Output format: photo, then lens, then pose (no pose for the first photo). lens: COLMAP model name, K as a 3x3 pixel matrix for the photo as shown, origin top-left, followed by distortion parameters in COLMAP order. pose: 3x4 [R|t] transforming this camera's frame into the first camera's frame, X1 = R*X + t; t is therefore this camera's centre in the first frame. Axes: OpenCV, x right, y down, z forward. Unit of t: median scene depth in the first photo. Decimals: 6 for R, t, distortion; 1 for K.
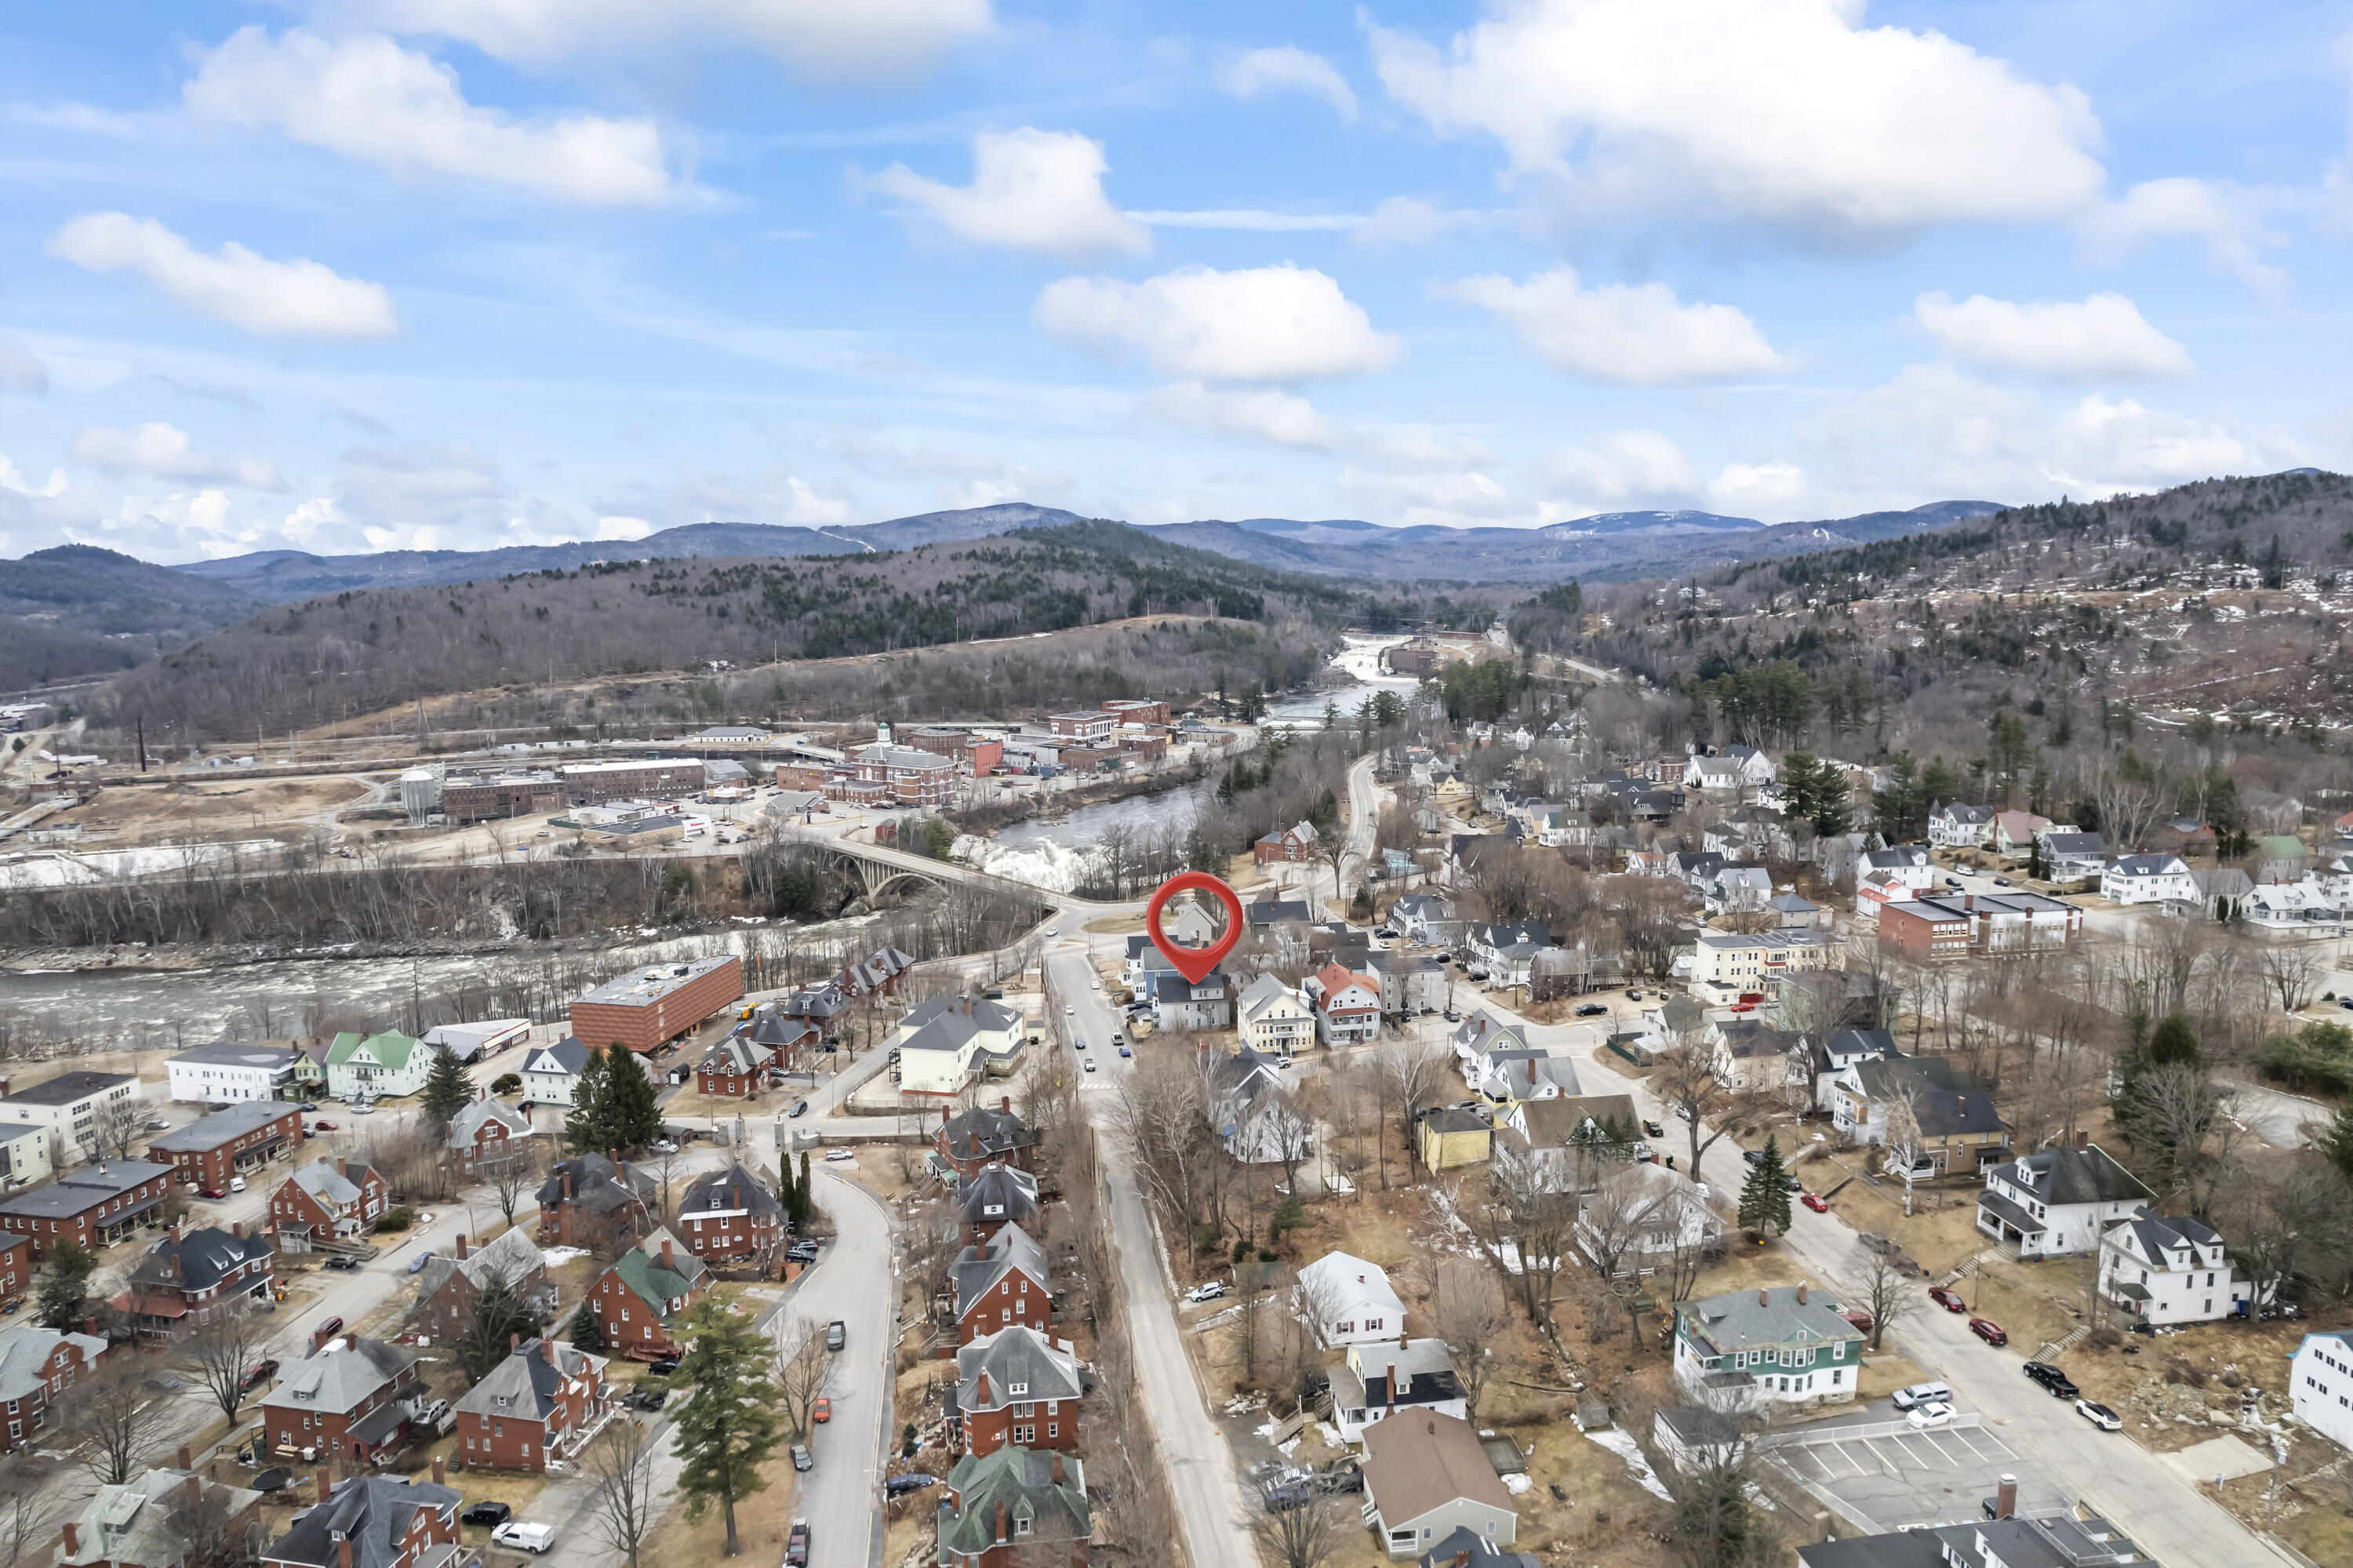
lens RADIAL K [[1521.5, 0, 1191.1], [0, 1521.5, 785.6], [0, 0, 1]] dist [-0.082463, 0.069616]
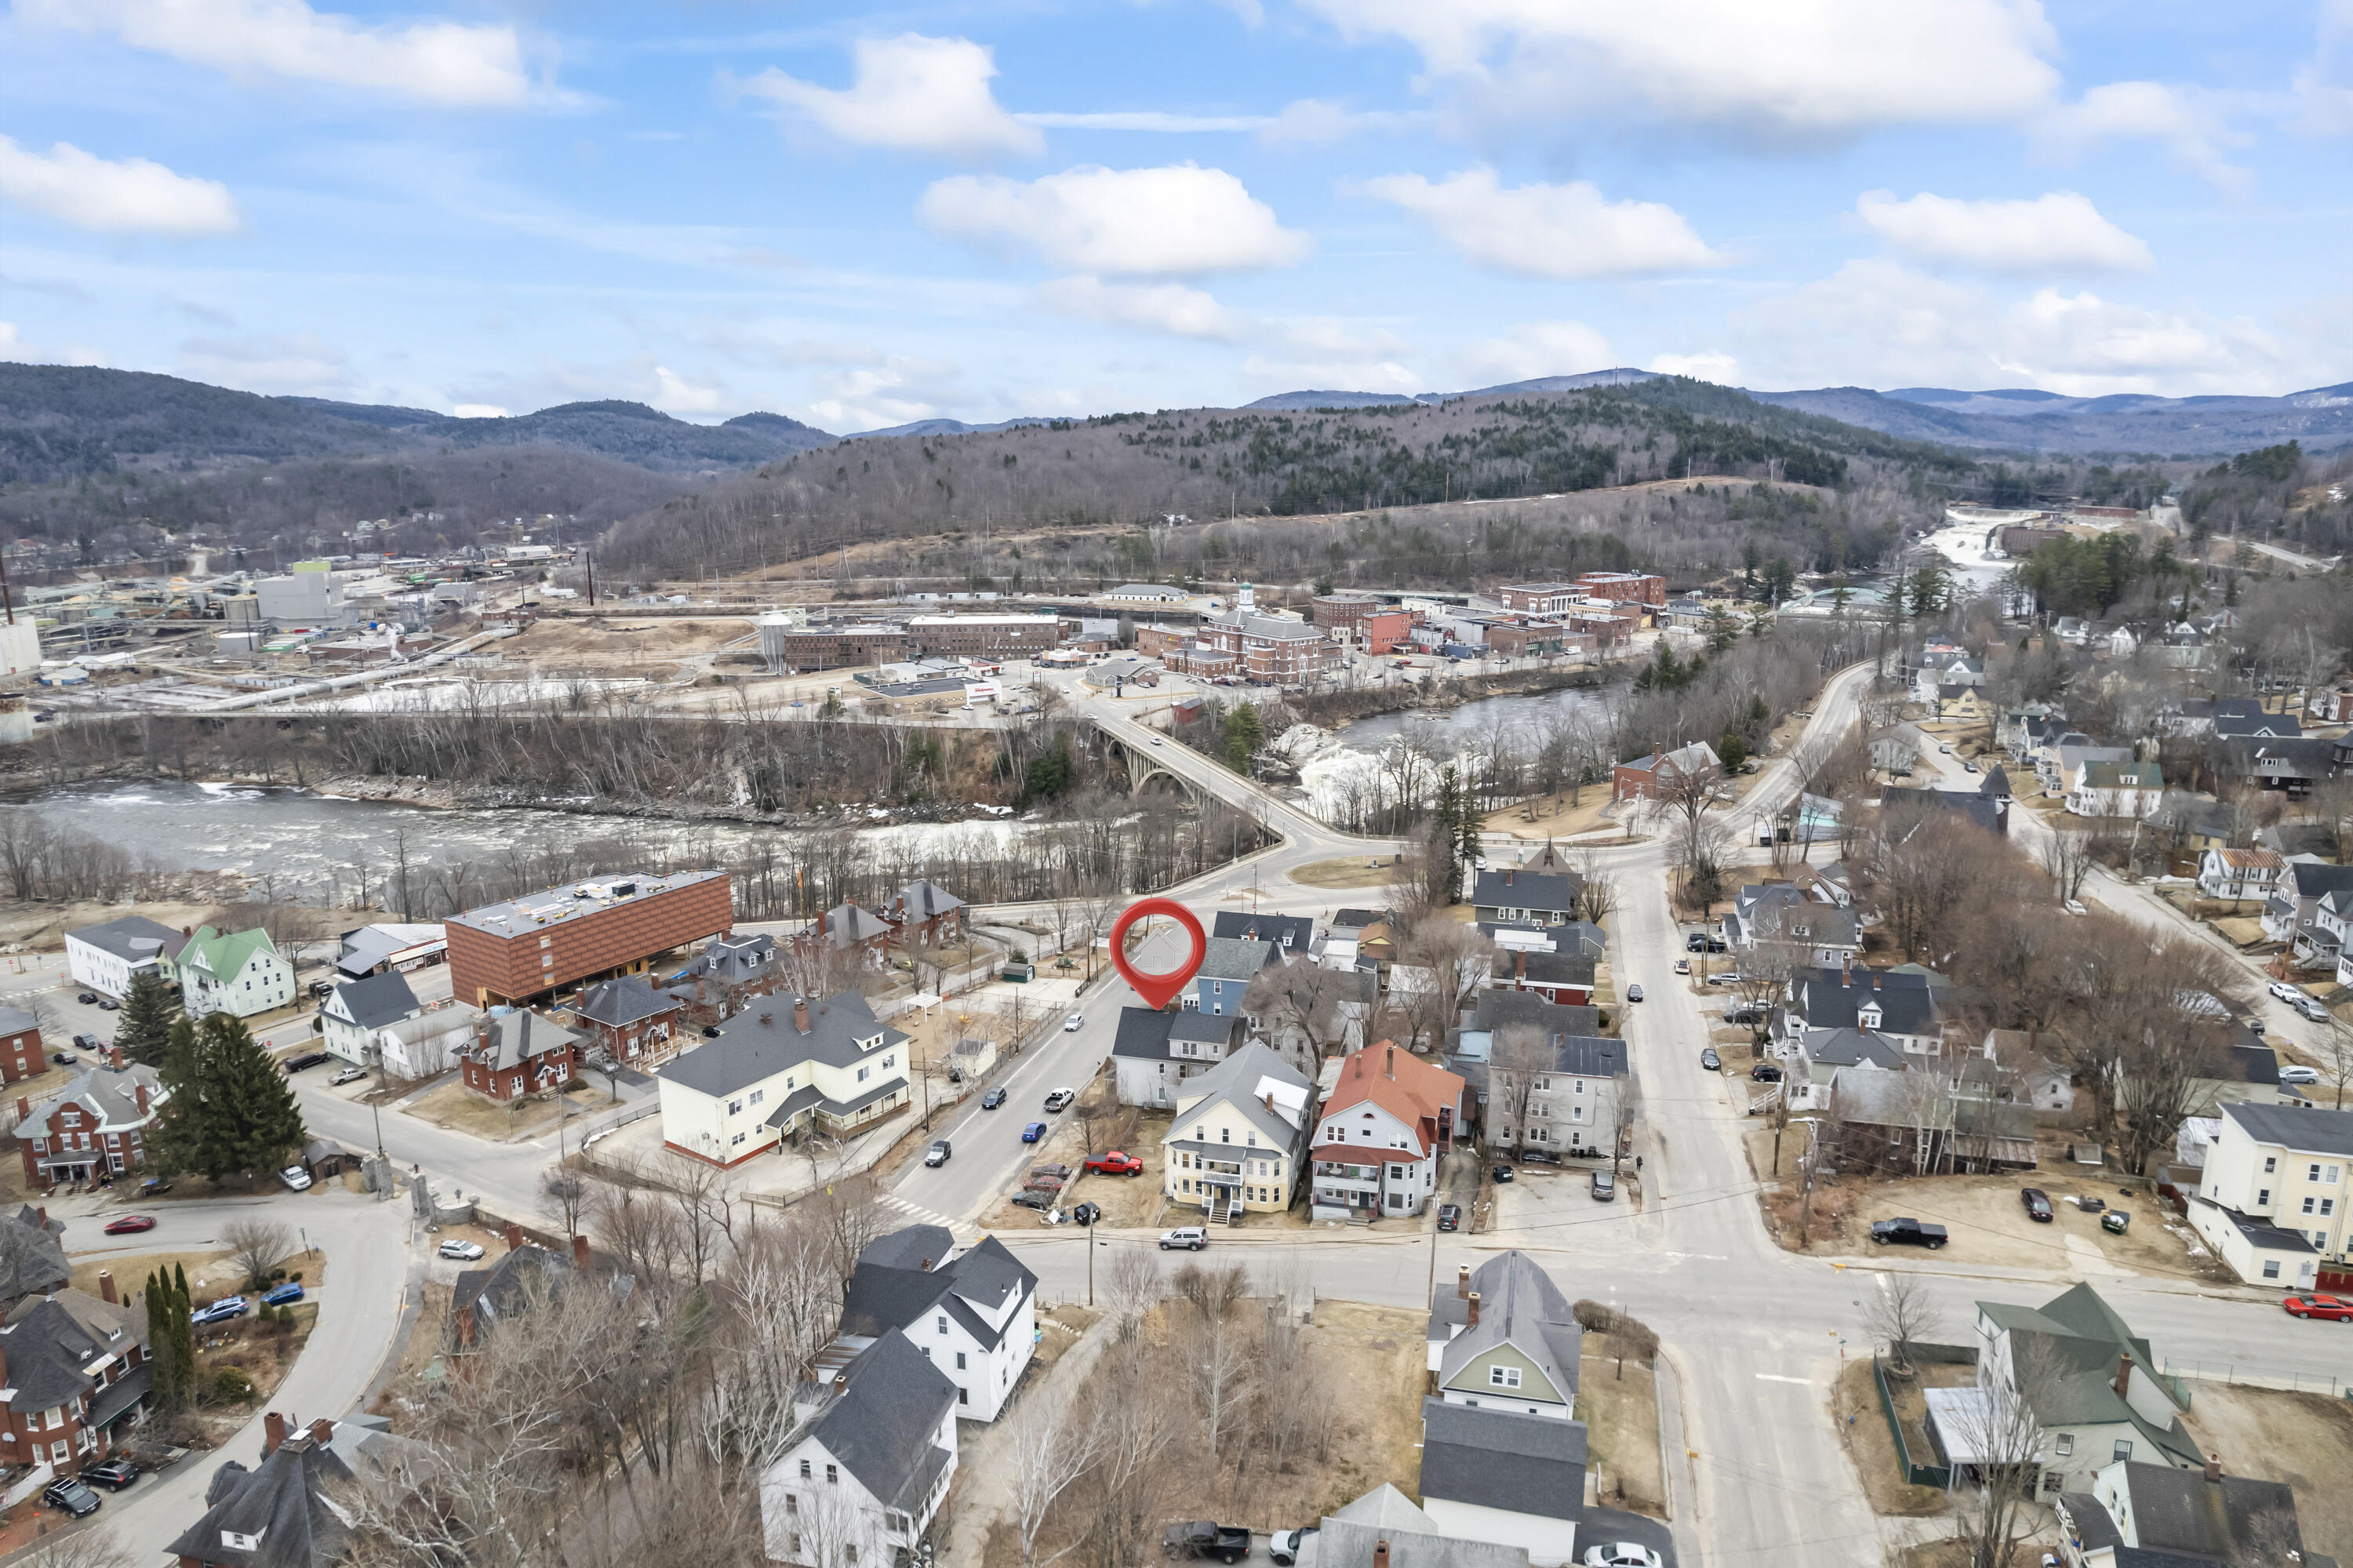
lens RADIAL K [[1521.5, 0, 1177.9], [0, 1521.5, 774.6], [0, 0, 1]] dist [-0.082463, 0.069616]
pose [[0.918980, 0.084681, -0.385103, 0.077153], [-0.056048, 0.994803, 0.084999, -0.004224], [0.390299, -0.056528, 0.918951, 0.177750]]
